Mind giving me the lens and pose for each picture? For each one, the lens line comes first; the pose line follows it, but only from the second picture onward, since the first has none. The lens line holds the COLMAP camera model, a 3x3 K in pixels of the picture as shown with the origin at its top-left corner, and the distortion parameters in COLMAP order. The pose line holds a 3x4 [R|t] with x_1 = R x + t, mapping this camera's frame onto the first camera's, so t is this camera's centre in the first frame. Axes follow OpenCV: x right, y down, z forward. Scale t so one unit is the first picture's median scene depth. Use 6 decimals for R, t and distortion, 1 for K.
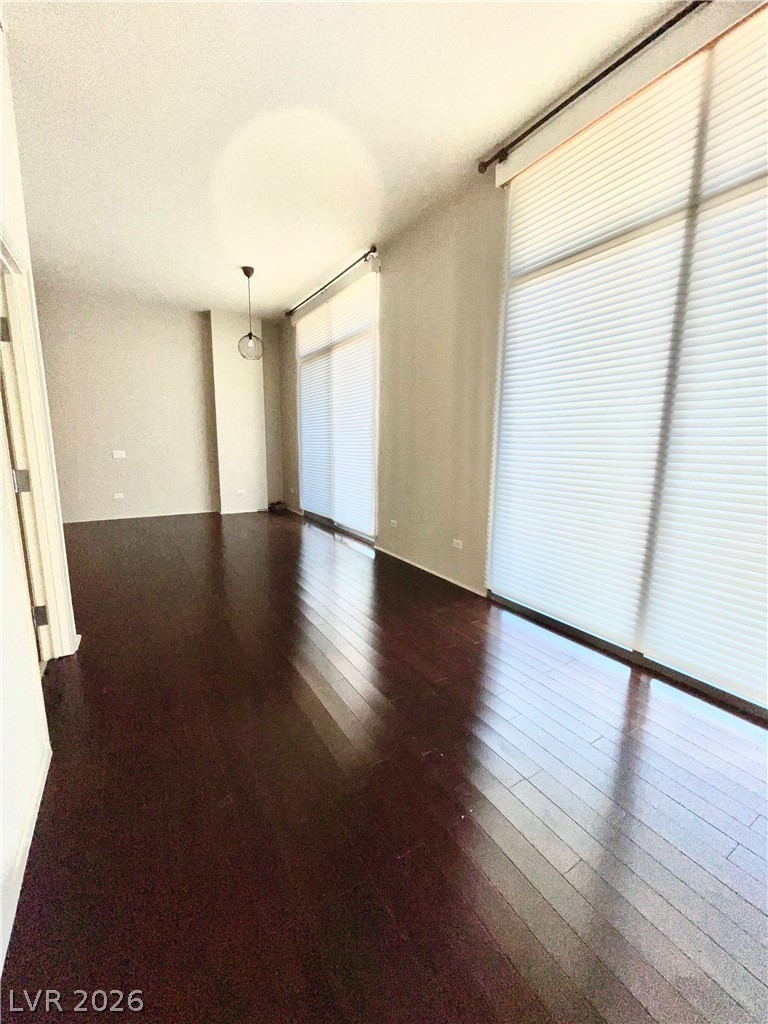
lens RADIAL K [[406.5, 0, 384.0], [0, 406.5, 512.0], [0, 0, 1]] dist [0.000547, 0.000316]
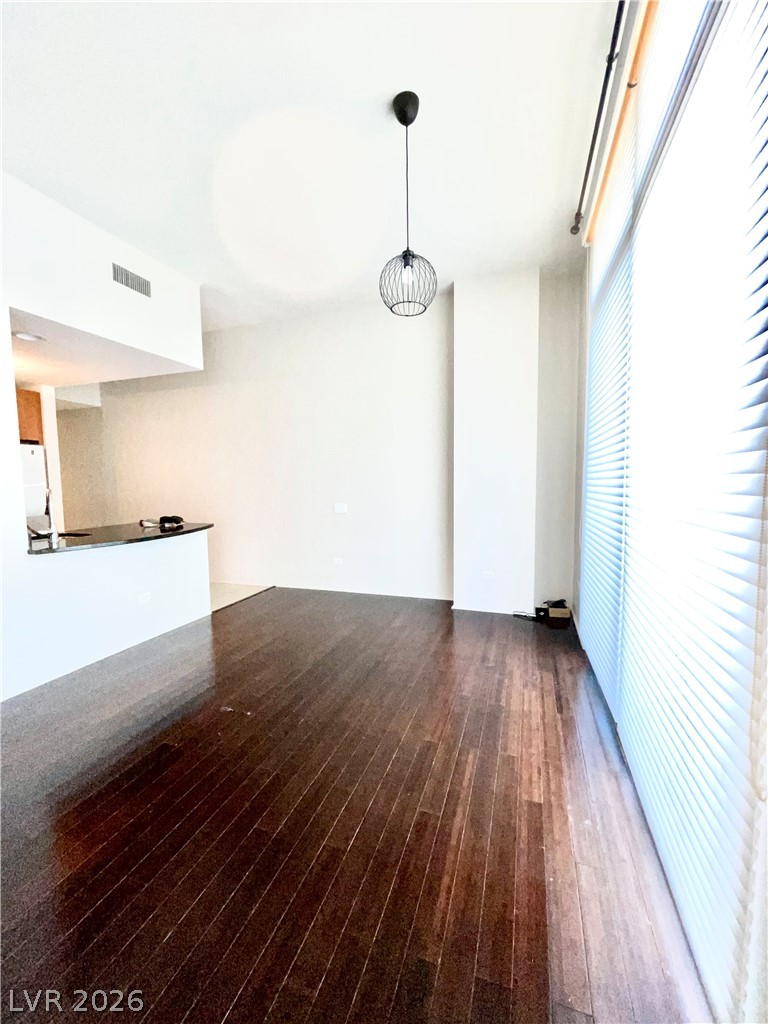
lens RADIAL K [[407.3, 0, 384.0], [0, 407.3, 512.0], [0, 0, 1]] dist [0.000369, 0.000162]
pose [[0.631440, 0.041513, -0.774313, 0.001415], [-0.110787, 0.993151, -0.037099, -0.112023], [0.767470, 0.109210, 0.631715, 0.563196]]
